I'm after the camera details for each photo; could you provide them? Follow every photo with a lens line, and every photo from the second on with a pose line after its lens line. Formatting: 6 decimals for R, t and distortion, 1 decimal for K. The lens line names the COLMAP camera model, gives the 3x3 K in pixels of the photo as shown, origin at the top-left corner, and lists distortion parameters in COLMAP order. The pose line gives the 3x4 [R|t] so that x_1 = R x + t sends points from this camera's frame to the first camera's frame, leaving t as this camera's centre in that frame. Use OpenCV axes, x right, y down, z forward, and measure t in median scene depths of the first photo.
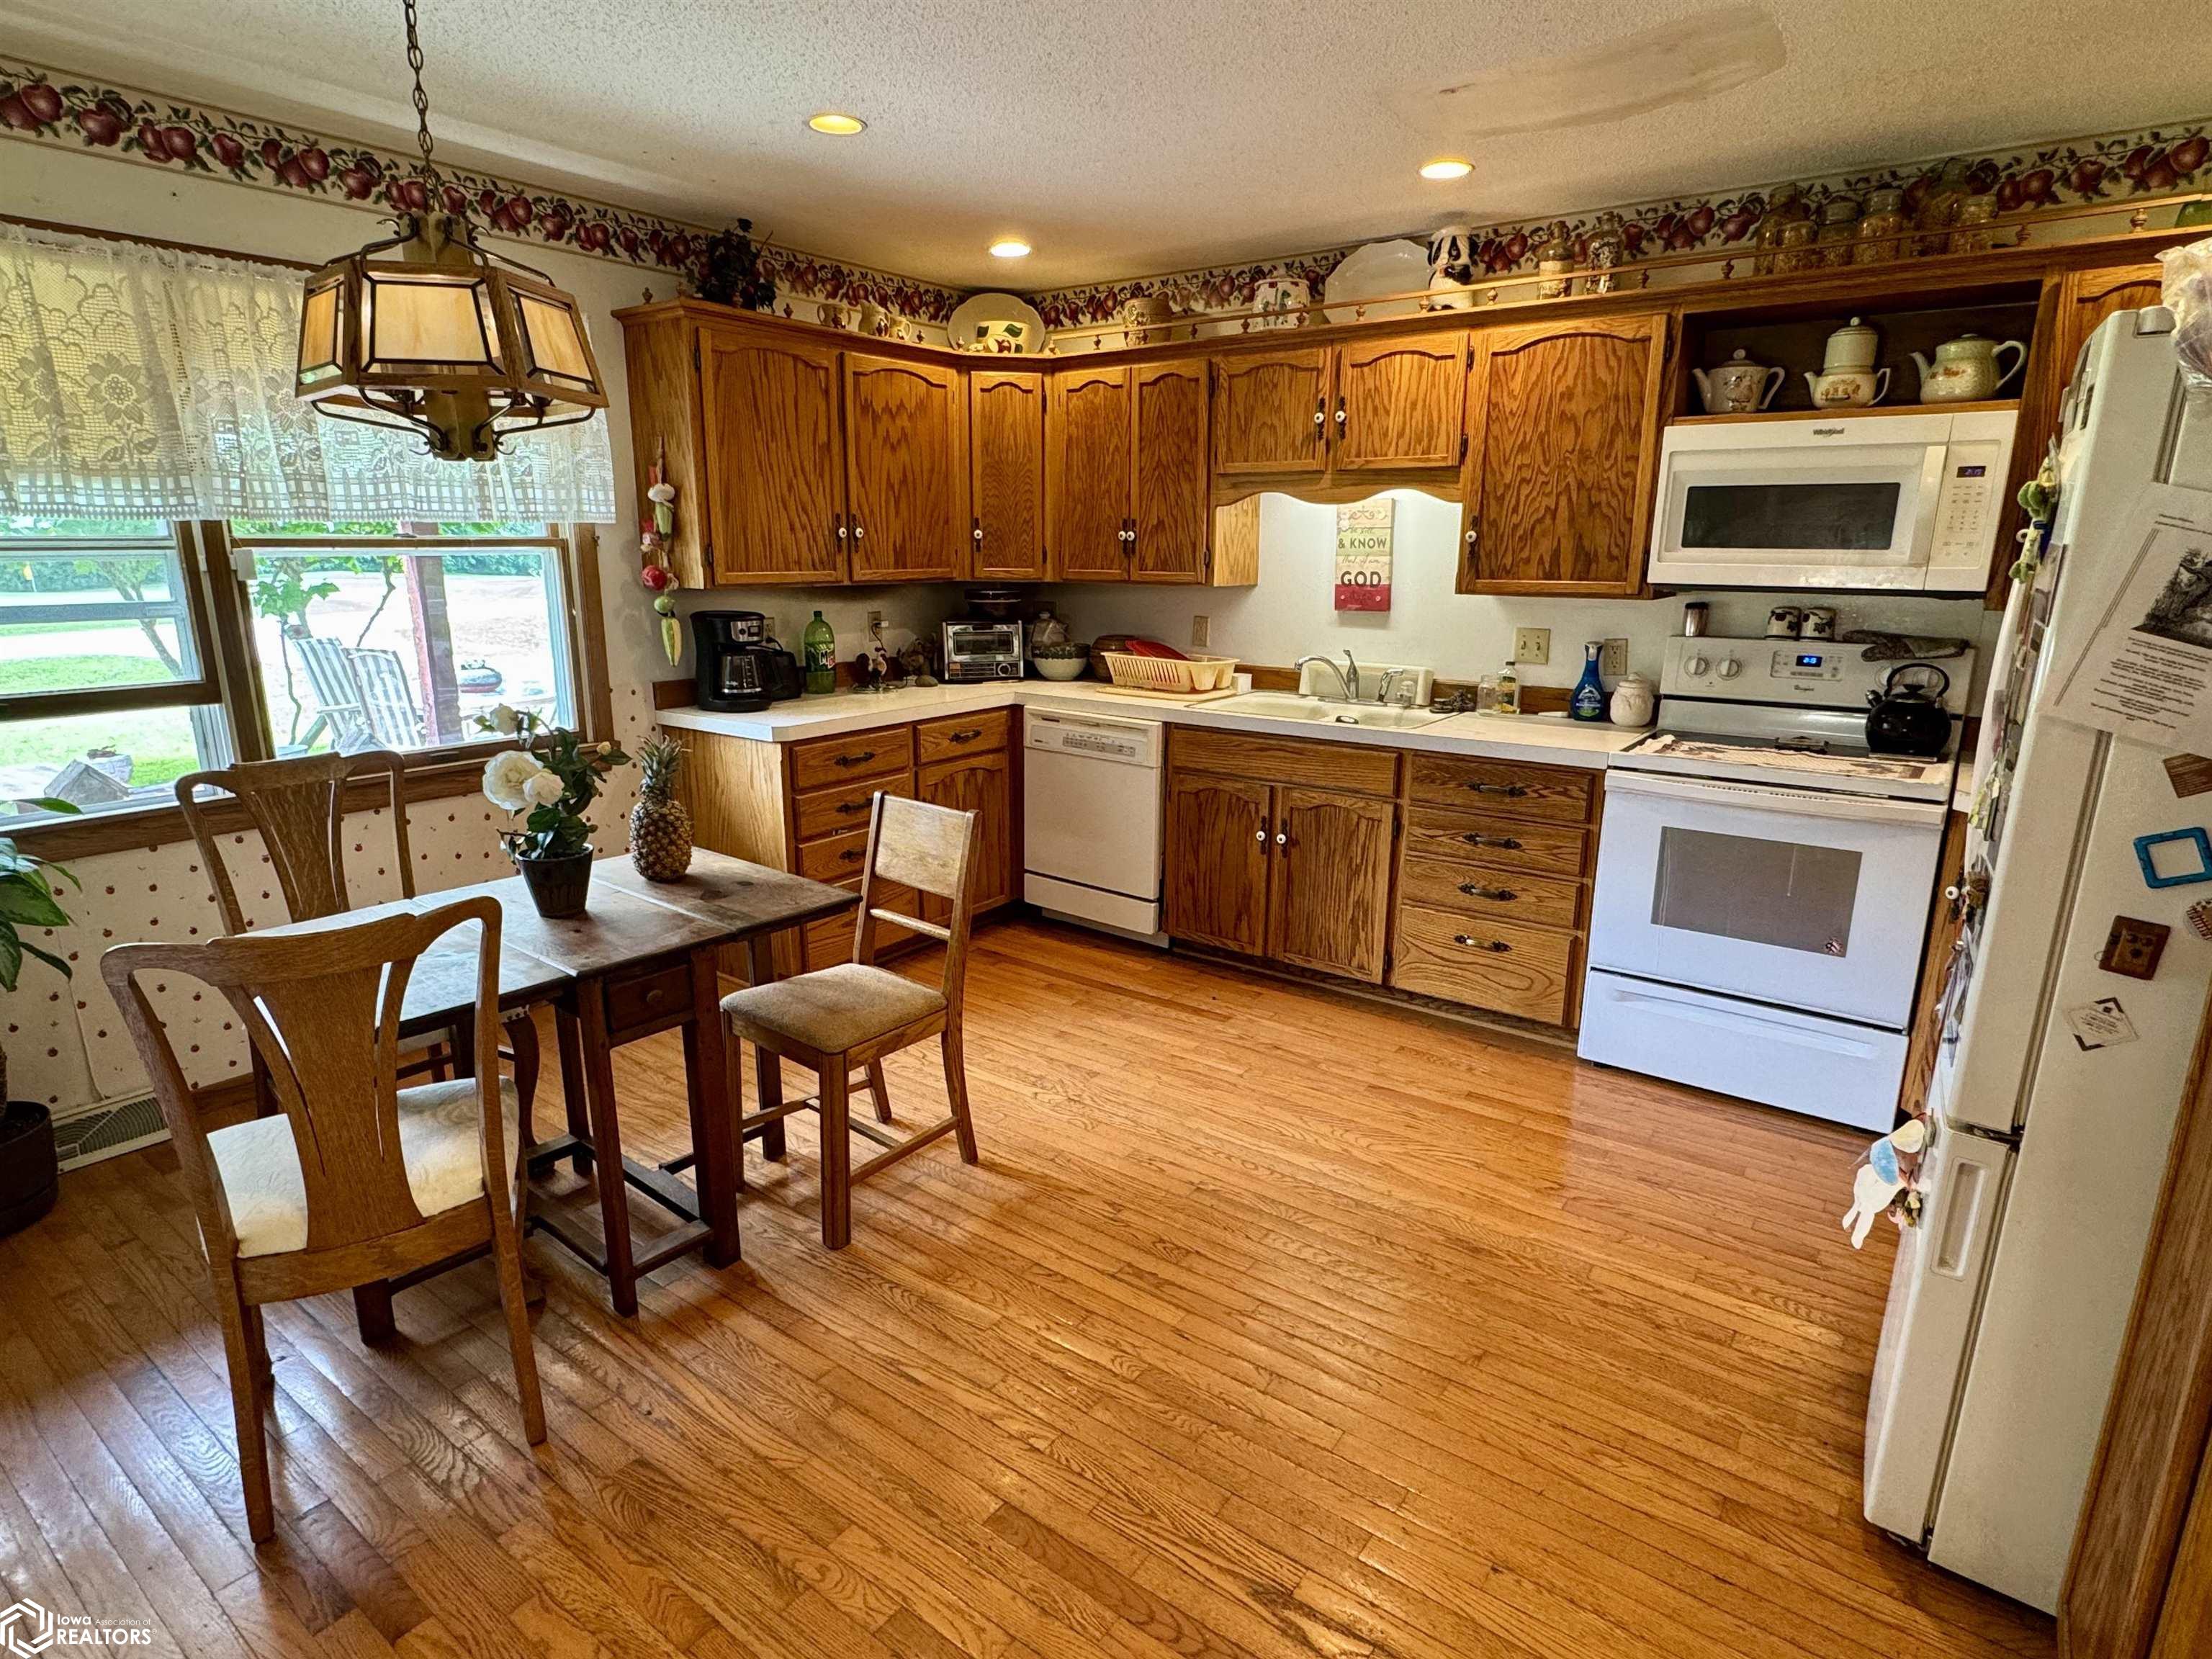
lens RADIAL K [[1184.0, 0, 1103.9], [0, 1184.0, 831.5], [0, 0, 1]] dist [-0.001844, -0.000860]
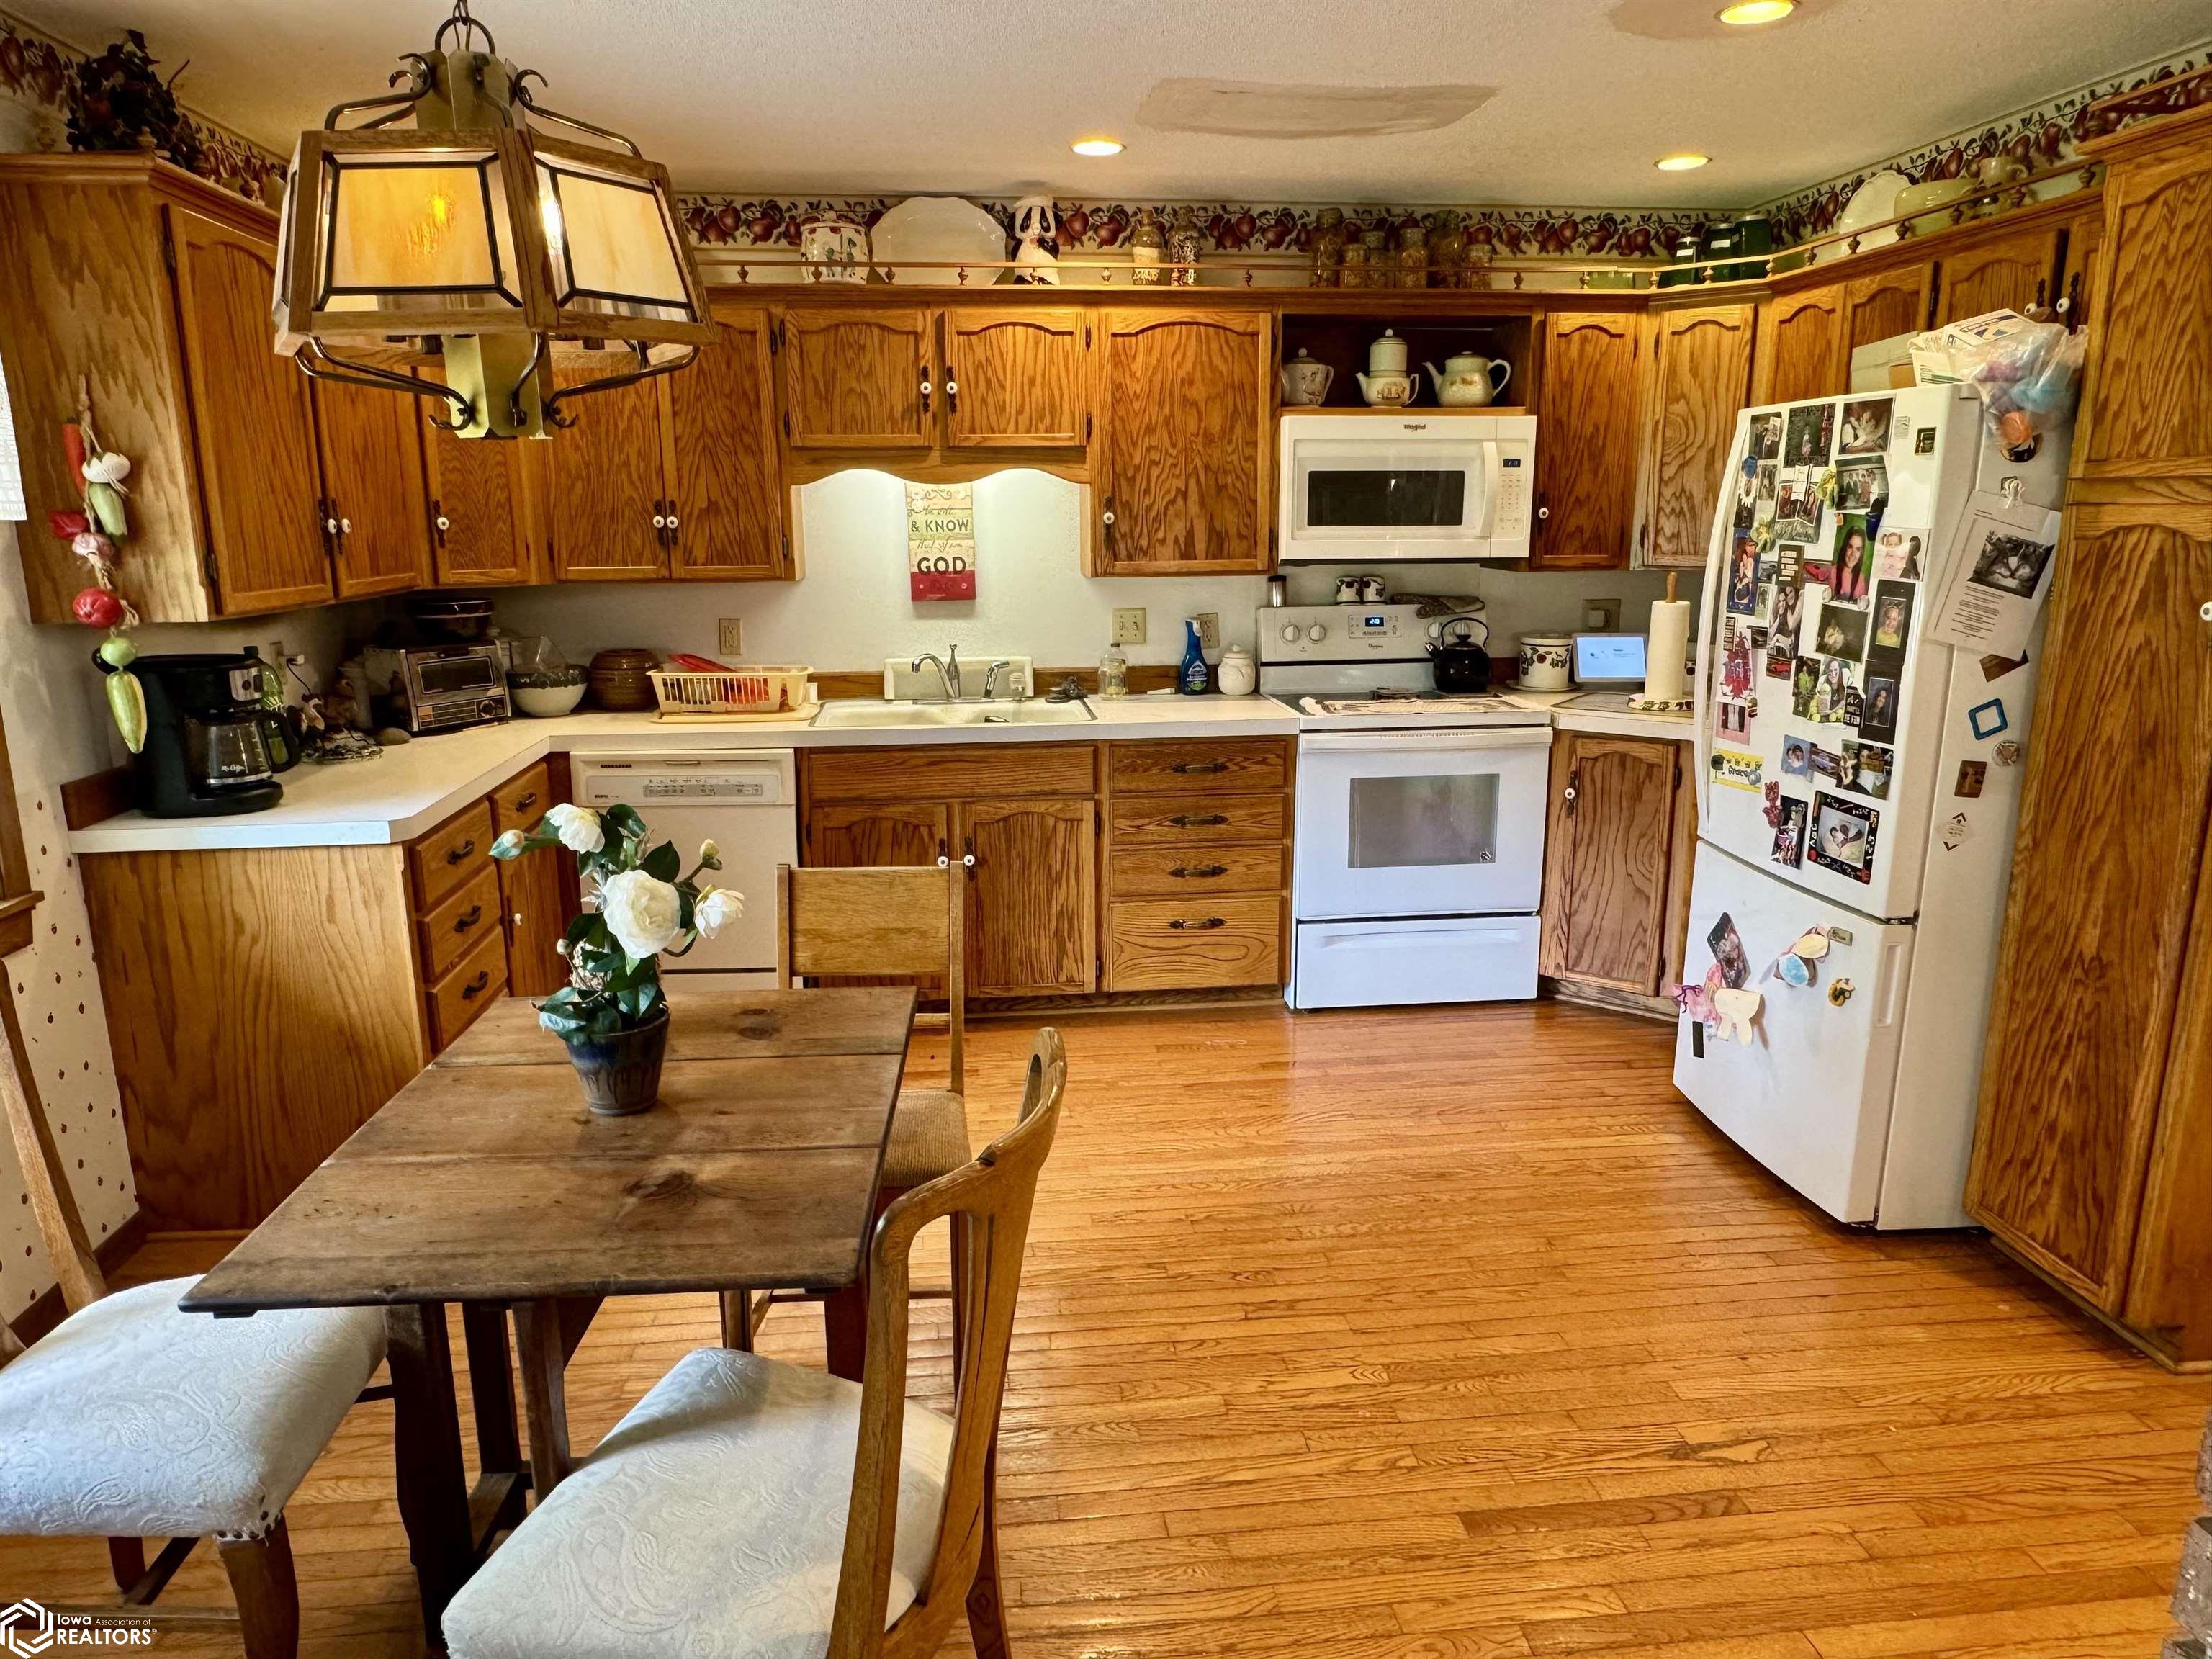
lens RADIAL K [[1448.6, 0, 1105.7], [0, 1448.6, 833.4], [0, 0, 1]] dist [-0.004407, 0.004991]
pose [[0.730061, -0.160641, 0.664233, -0.543845], [0.173159, 0.983743, 0.047594, -0.052456], [-0.661080, 0.080272, 0.746009, 0.135634]]
